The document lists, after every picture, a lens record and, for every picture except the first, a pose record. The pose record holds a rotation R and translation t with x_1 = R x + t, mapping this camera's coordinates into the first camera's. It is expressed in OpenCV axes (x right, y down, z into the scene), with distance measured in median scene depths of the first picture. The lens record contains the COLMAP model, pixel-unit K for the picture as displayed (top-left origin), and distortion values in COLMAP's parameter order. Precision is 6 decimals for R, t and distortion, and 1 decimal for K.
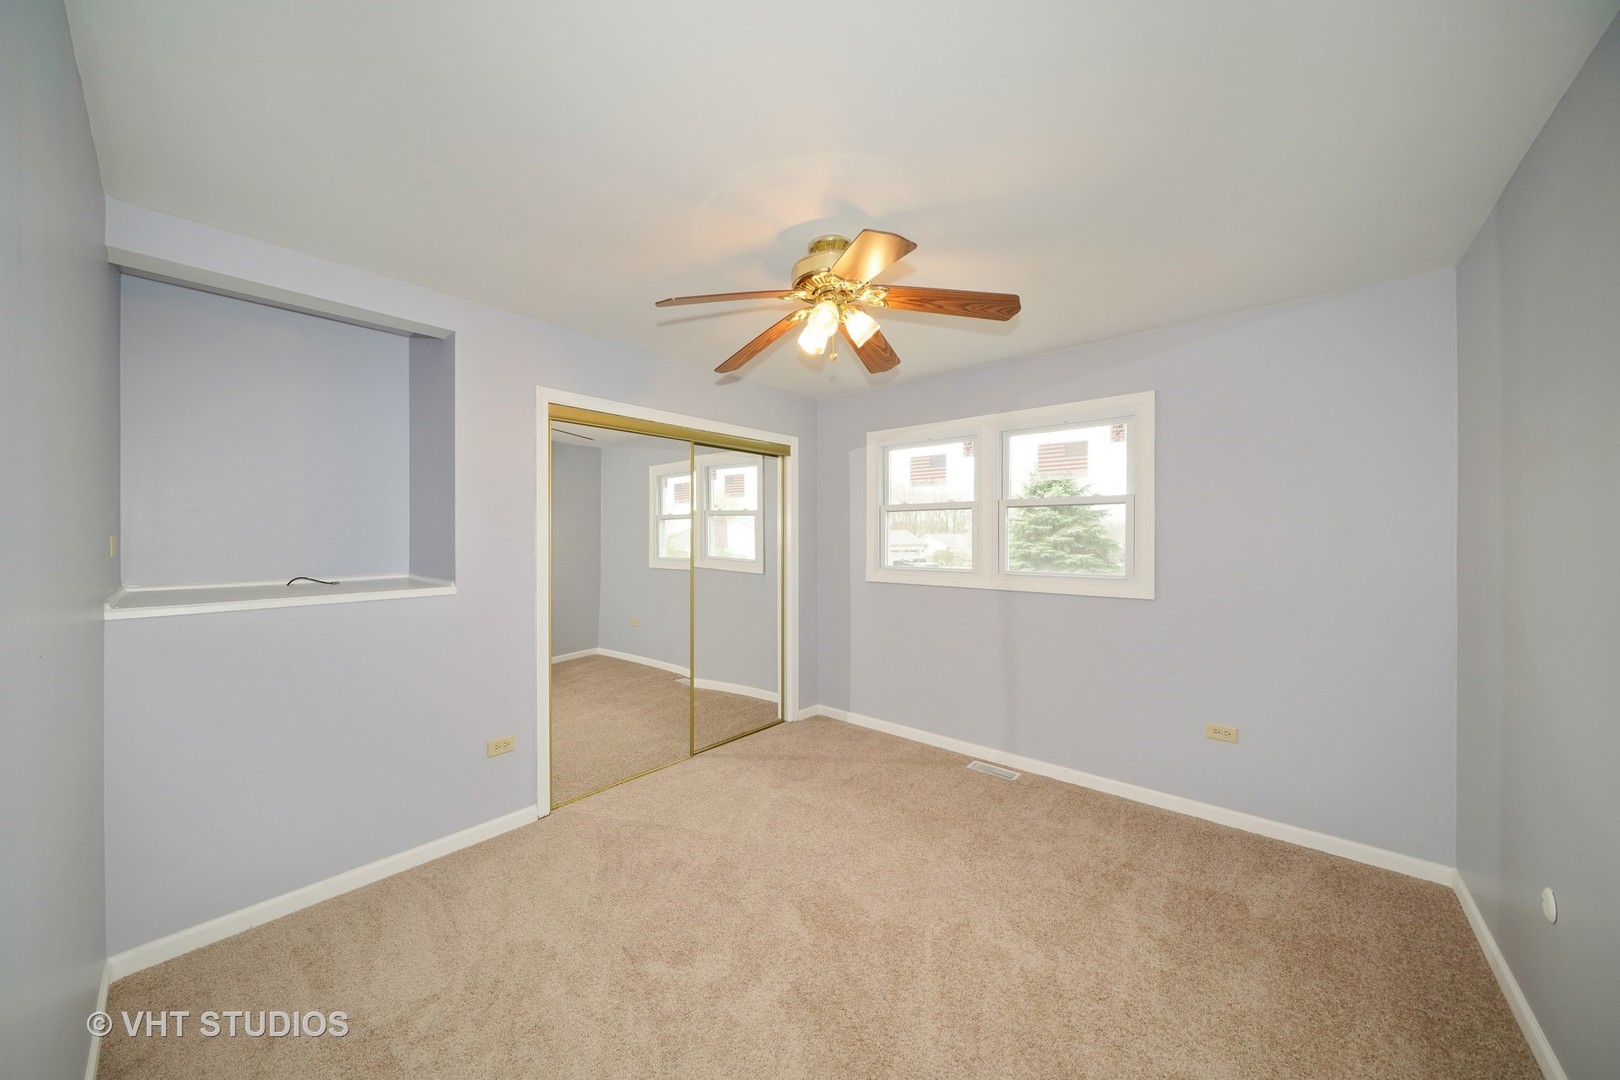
lens RADIAL K [[556.4, 0, 801.5], [0, 556.4, 540.0], [0, 0, 1]] dist [0.001395, -0.000316]
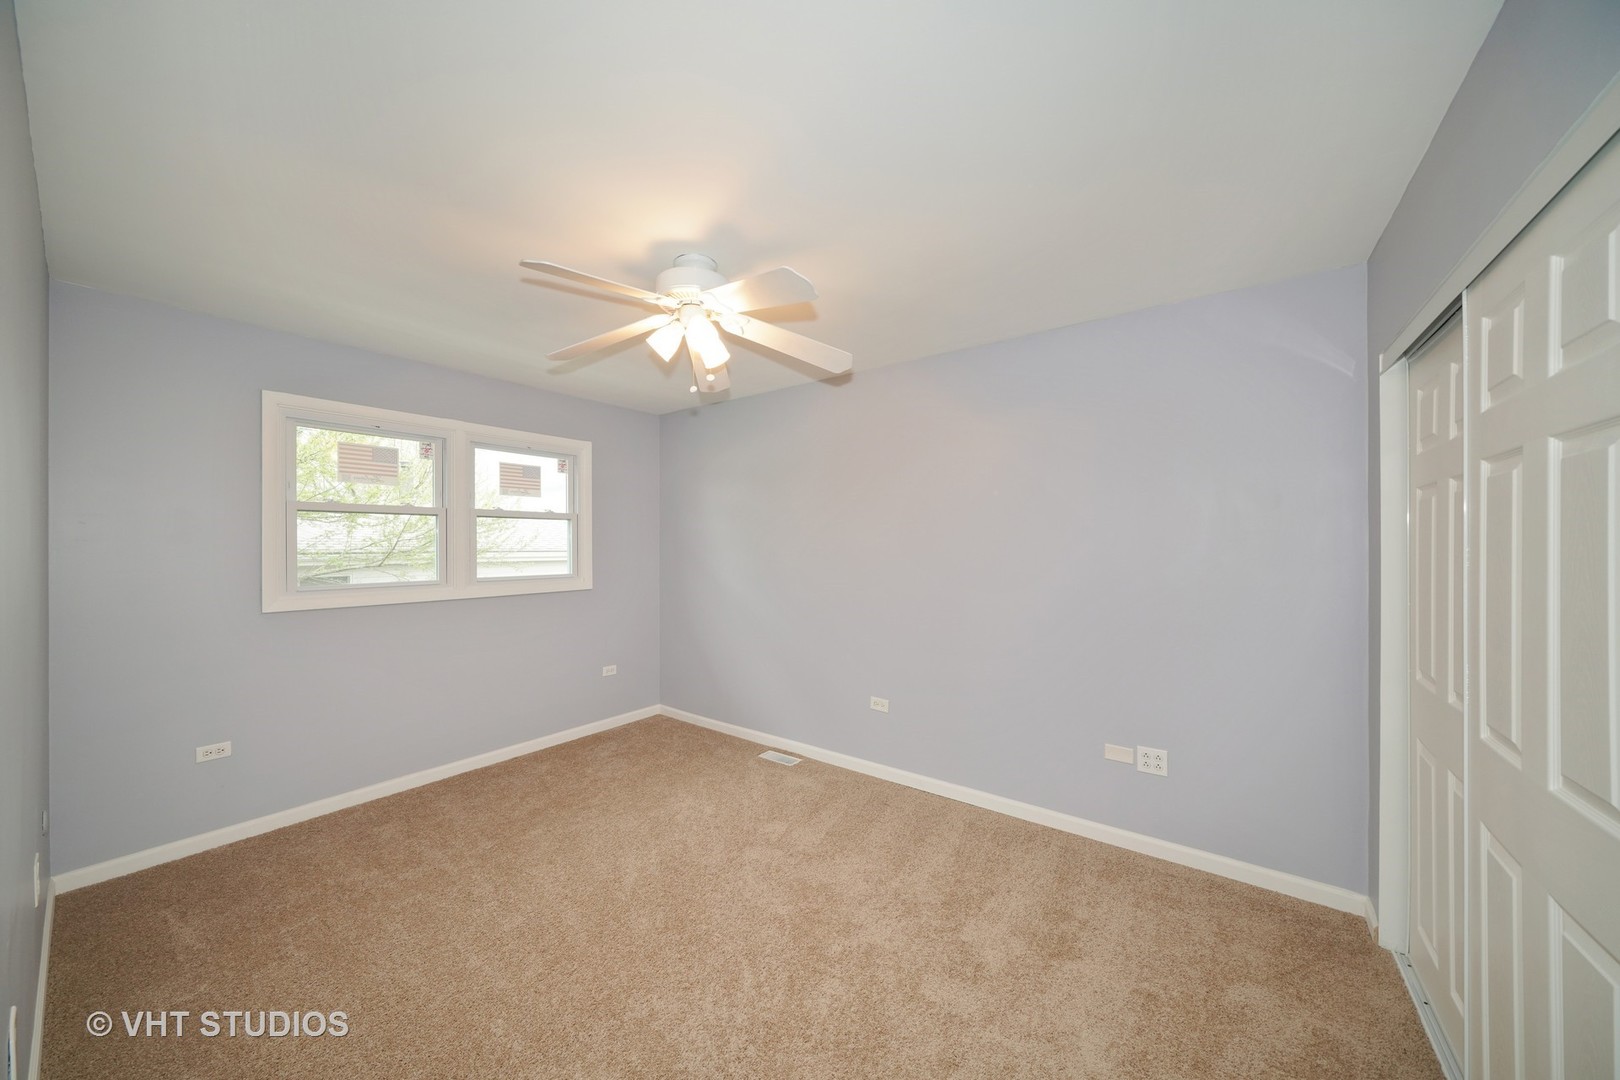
lens RADIAL K [[556.4, 0, 680.1], [0, 556.4, 533.9], [0, 0, 1]] dist [0.001395, -0.000316]
pose [[0.082862, 0.016256, 0.996428, -0.714024], [0.006648, 0.999836, -0.016864, -0.007140], [-0.996539, 0.008022, 0.082740, 0.610487]]
